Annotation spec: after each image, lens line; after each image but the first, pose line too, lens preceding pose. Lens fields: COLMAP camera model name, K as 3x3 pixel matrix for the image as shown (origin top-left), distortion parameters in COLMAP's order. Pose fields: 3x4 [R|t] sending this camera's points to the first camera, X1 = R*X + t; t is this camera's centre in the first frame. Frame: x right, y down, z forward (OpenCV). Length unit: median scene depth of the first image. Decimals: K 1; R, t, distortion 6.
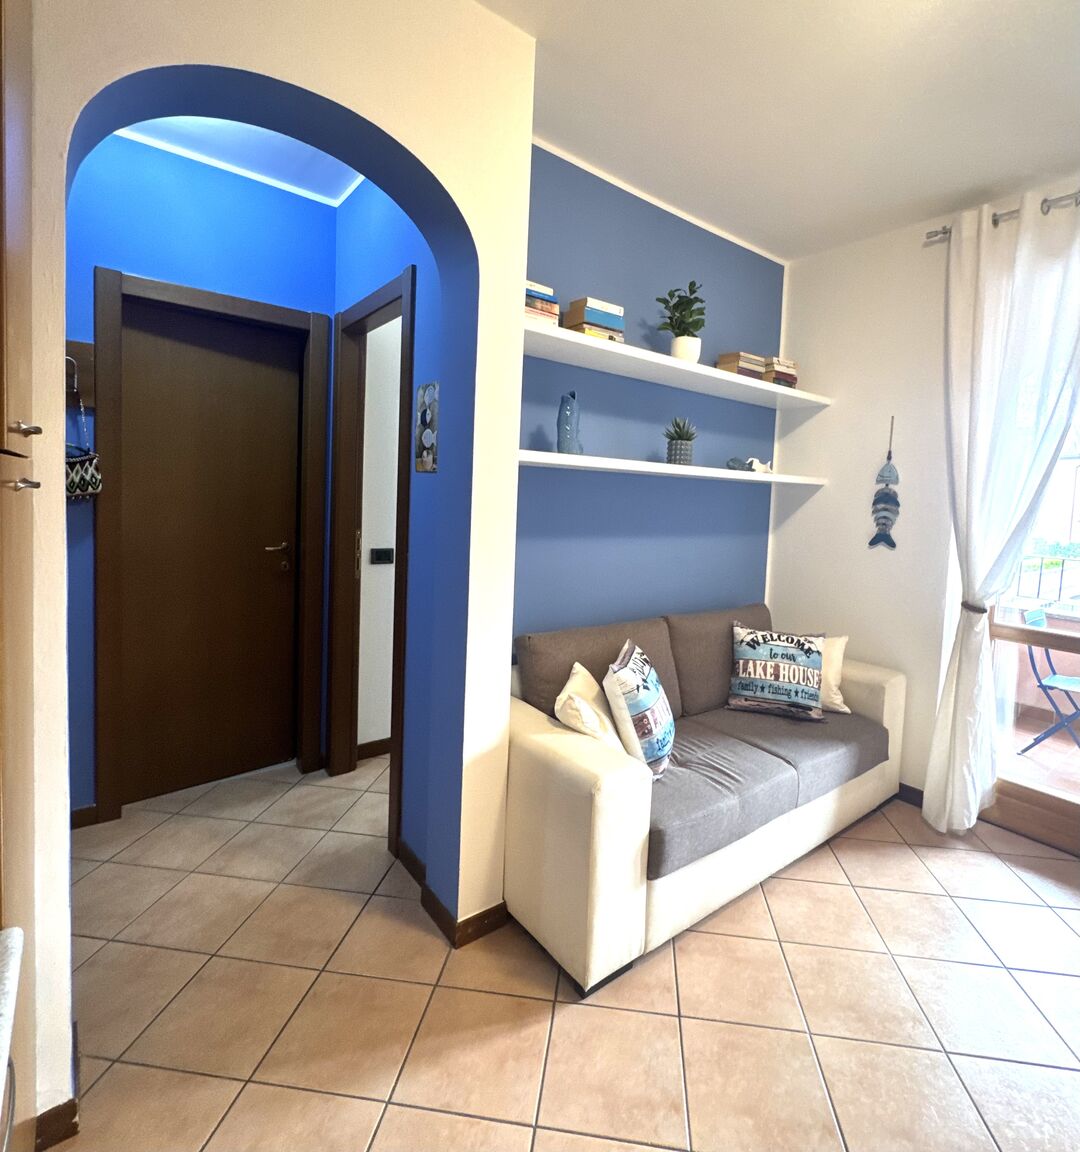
lens RADIAL K [[605.0, 0, 562.7], [0, 605.0, 533.0], [0, 0, 1]] dist [-0.008856, 0.001369]
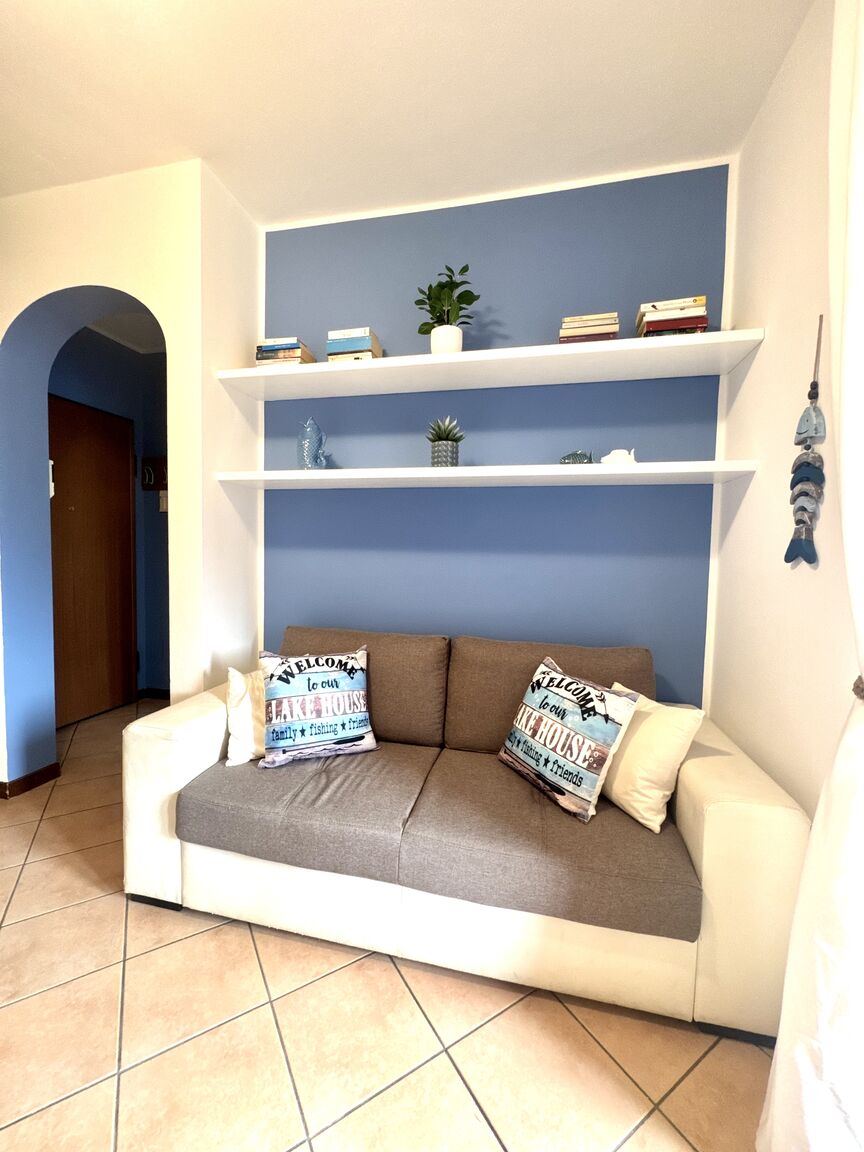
lens RADIAL K [[462.4, 0, 430.4], [0, 462.4, 576.5], [0, 0, 1]] dist [-0.006240, 0.000434]
pose [[0.621257, 0.014044, -0.783481, 0.736943], [-0.043781, 0.998900, -0.016810, 0.063707], [0.782383, 0.044745, 0.621188, 0.555837]]
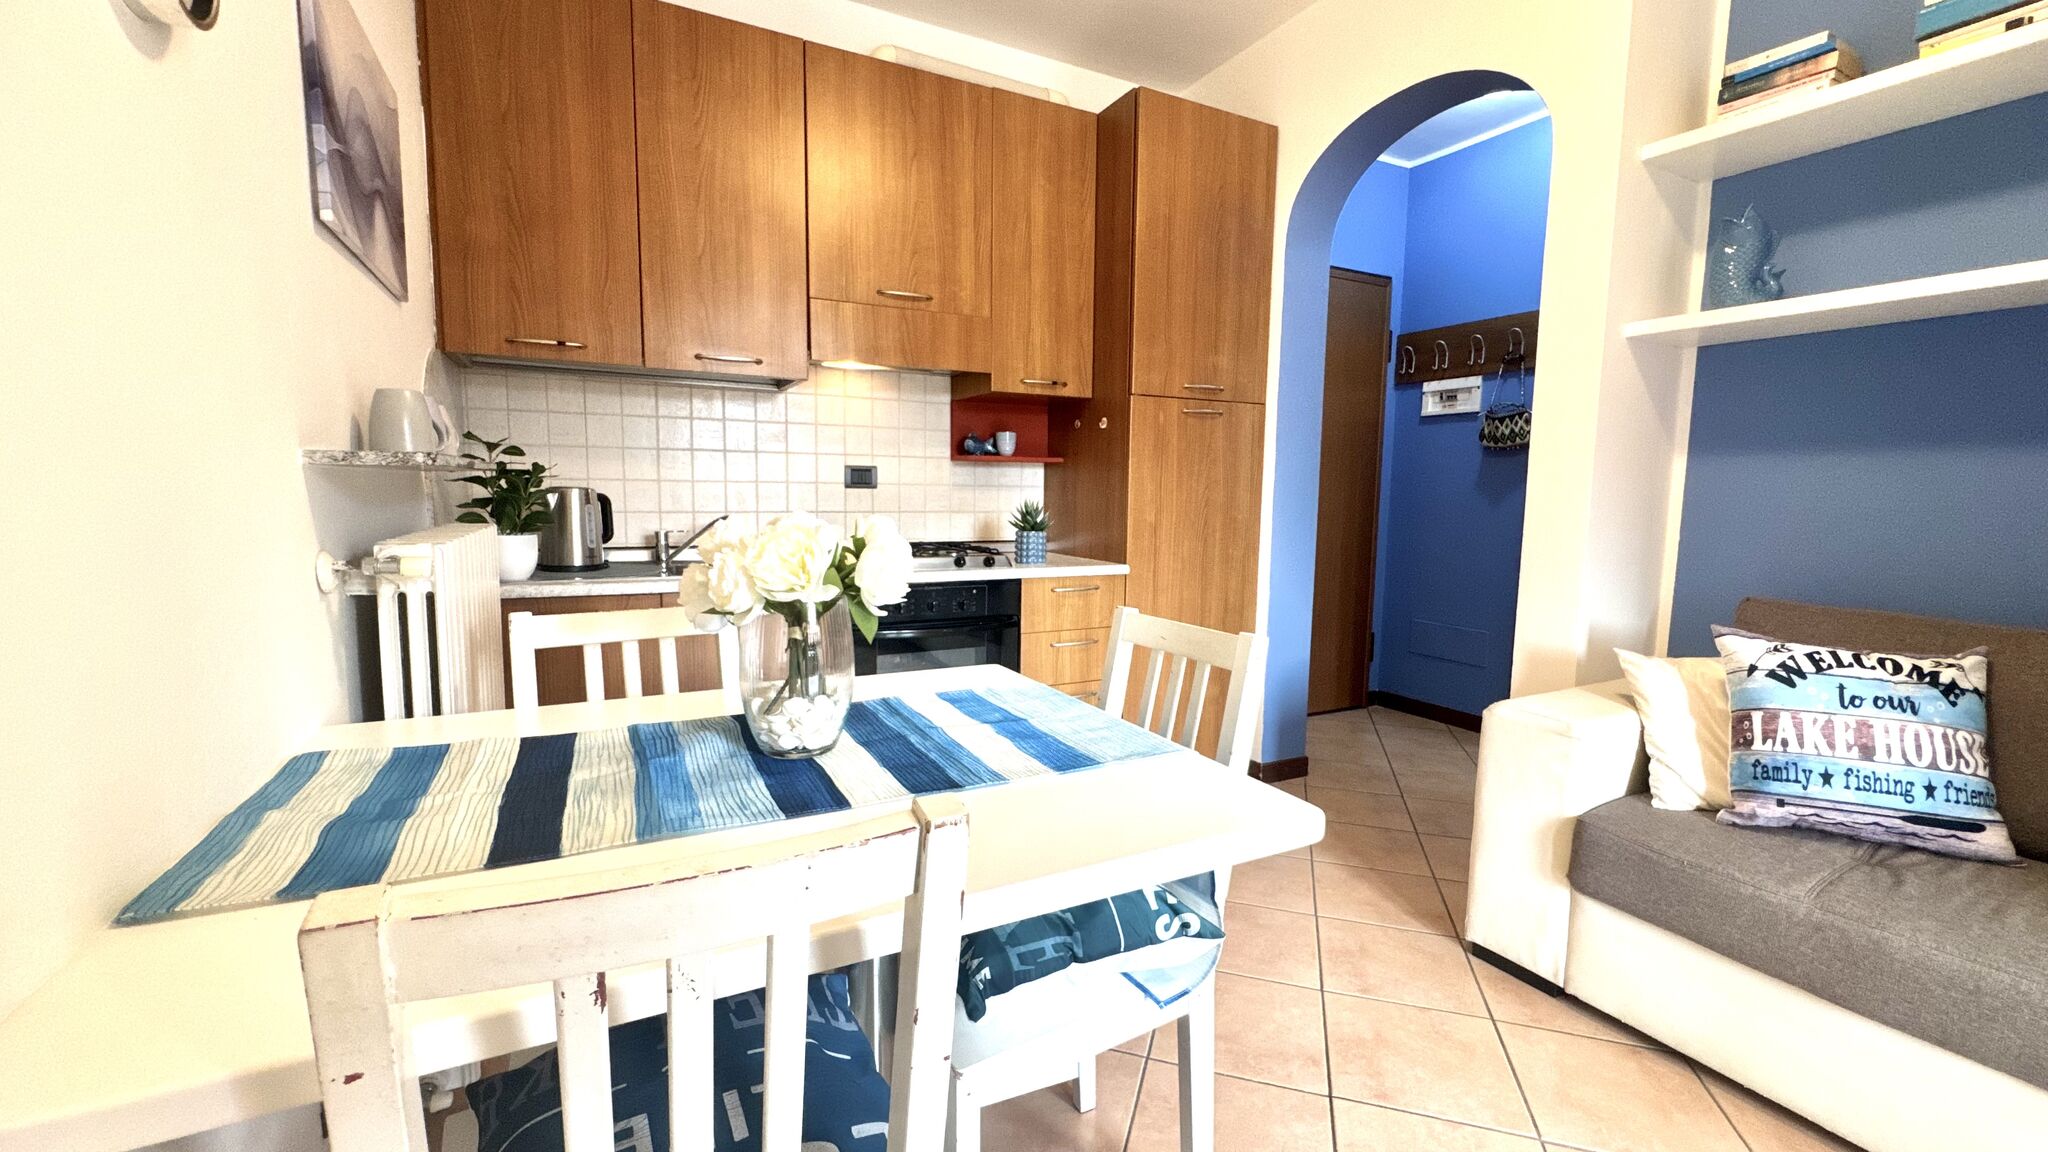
lens RADIAL K [[825.1, 0, 1026.8], [0, 825.1, 576.4], [0, 0, 1]] dist [-0.003696, 0.000914]
pose [[-0.179884, 0.059503, -0.981887, 0.827136], [-0.083490, 0.993644, 0.075511, 0.127743], [0.980138, 0.095561, -0.173772, 0.338323]]
